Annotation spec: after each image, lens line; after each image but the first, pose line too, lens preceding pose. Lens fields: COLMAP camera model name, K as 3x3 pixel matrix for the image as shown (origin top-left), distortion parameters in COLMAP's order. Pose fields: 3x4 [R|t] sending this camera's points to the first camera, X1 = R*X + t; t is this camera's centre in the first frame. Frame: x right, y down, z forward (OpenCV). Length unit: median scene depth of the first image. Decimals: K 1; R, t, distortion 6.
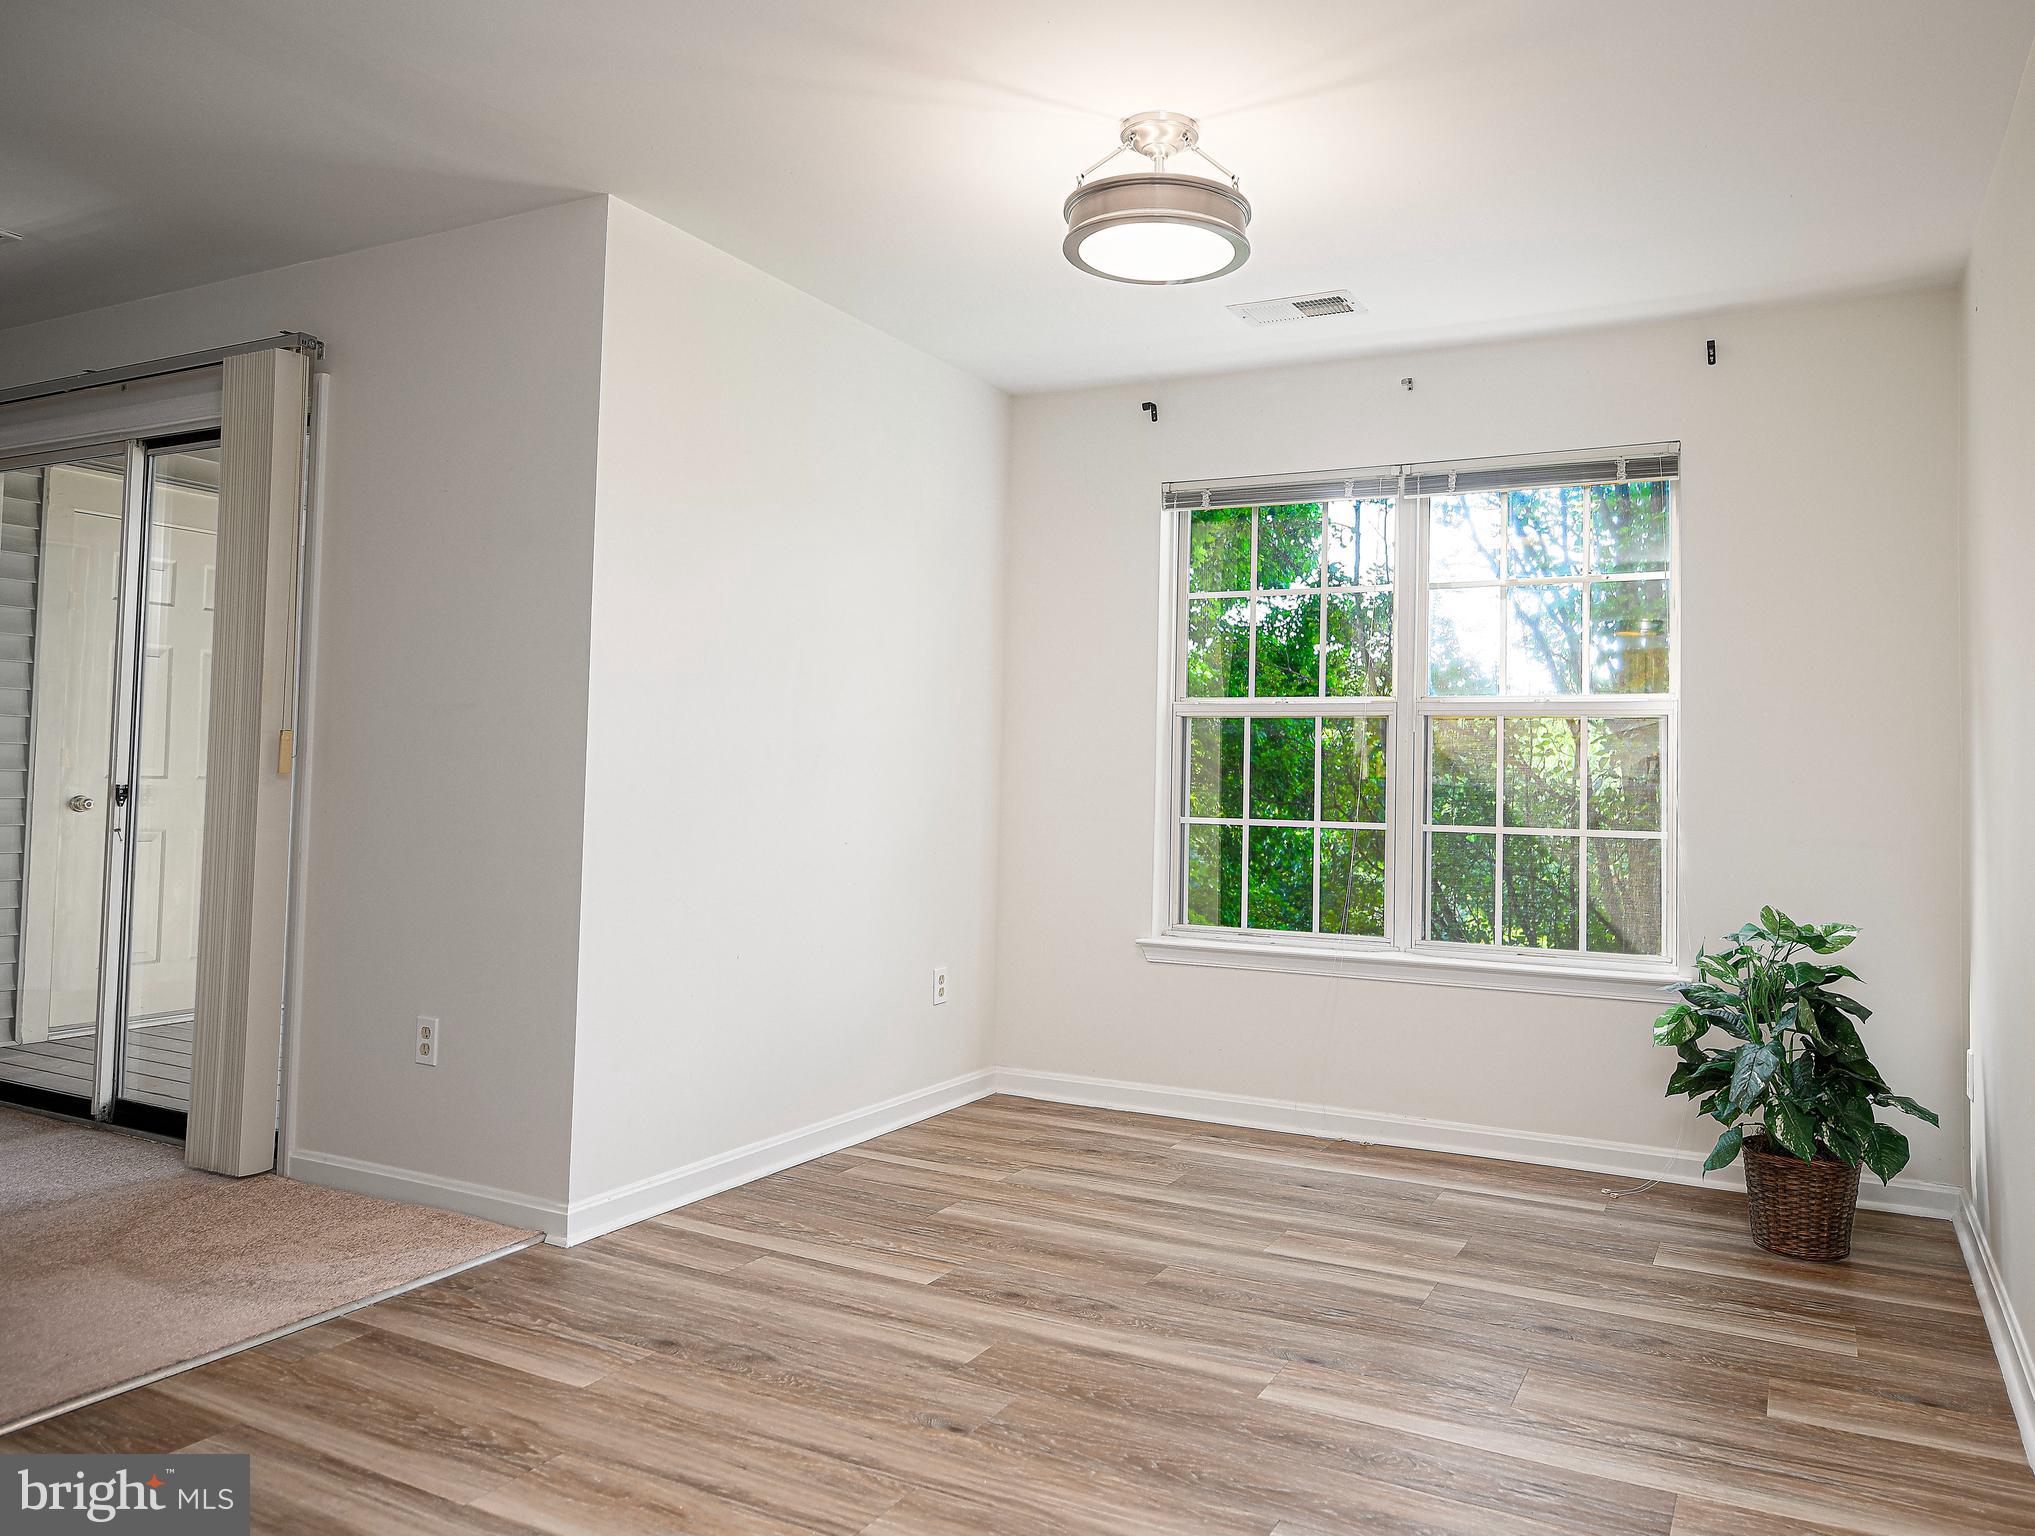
lens RADIAL K [[1352.7, 0, 1030.3], [0, 1352.7, 760.2], [0, 0, 1]] dist [-0.000721, 0.002230]
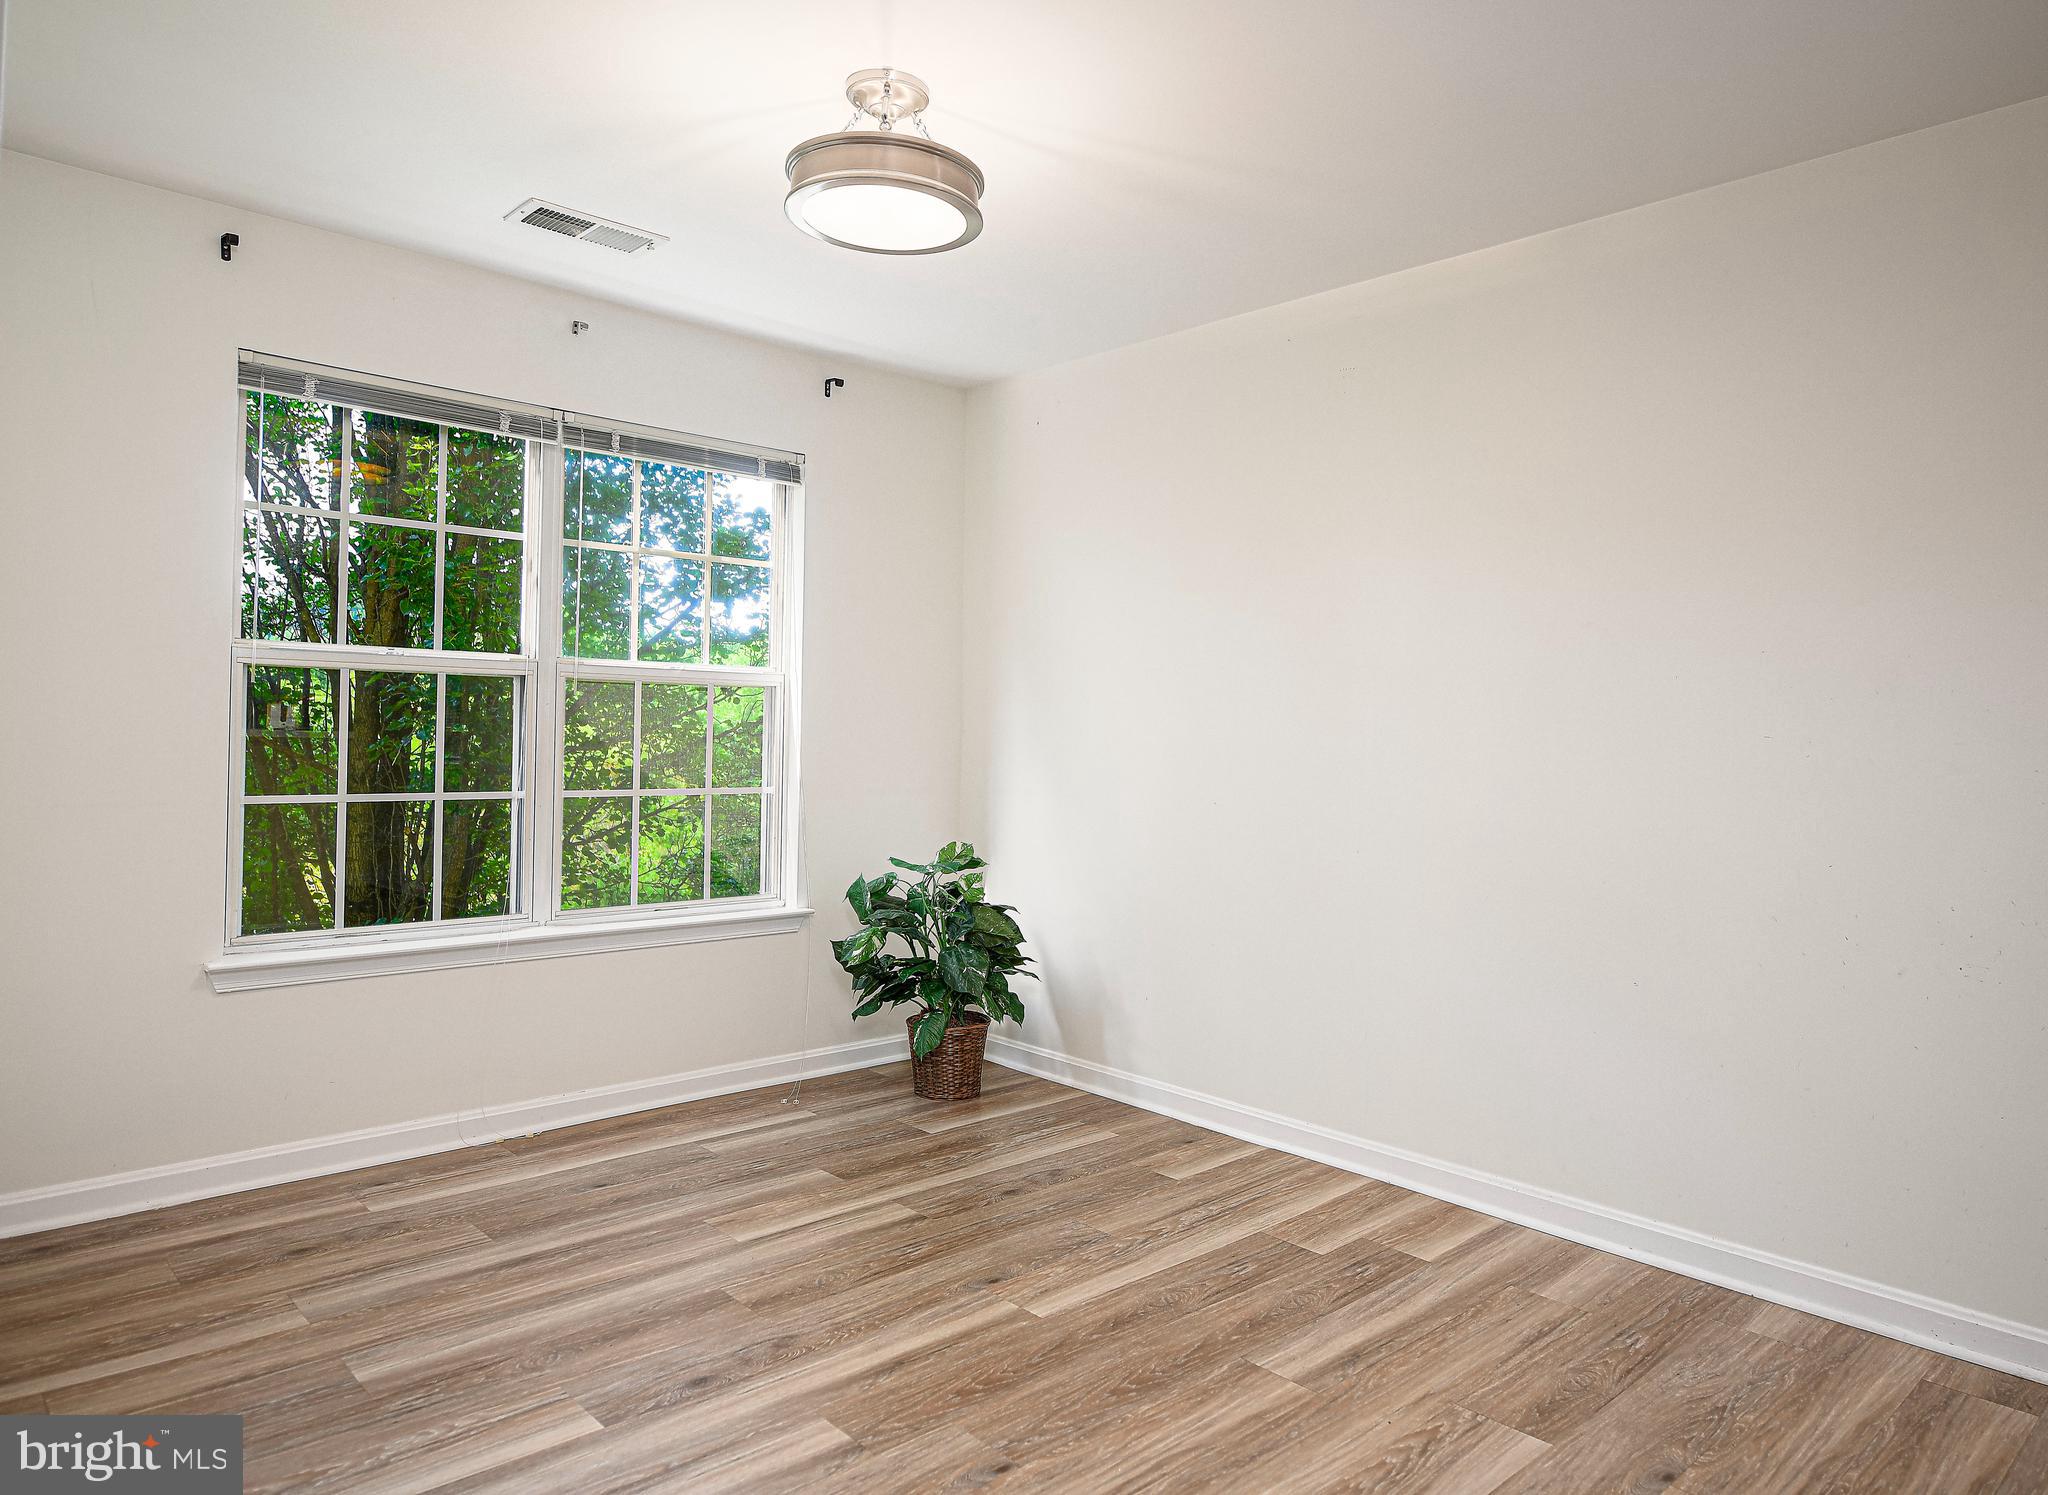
lens RADIAL K [[1342.3, 0, 1031.3], [0, 1342.3, 734.8], [0, 0, 1]] dist [0.002029, -0.000530]
pose [[0.330939, -0.010926, 0.943589, -0.719494], [-0.022960, 0.999544, 0.019627, -0.027233], [-0.943373, -0.028160, 0.330537, 0.534349]]
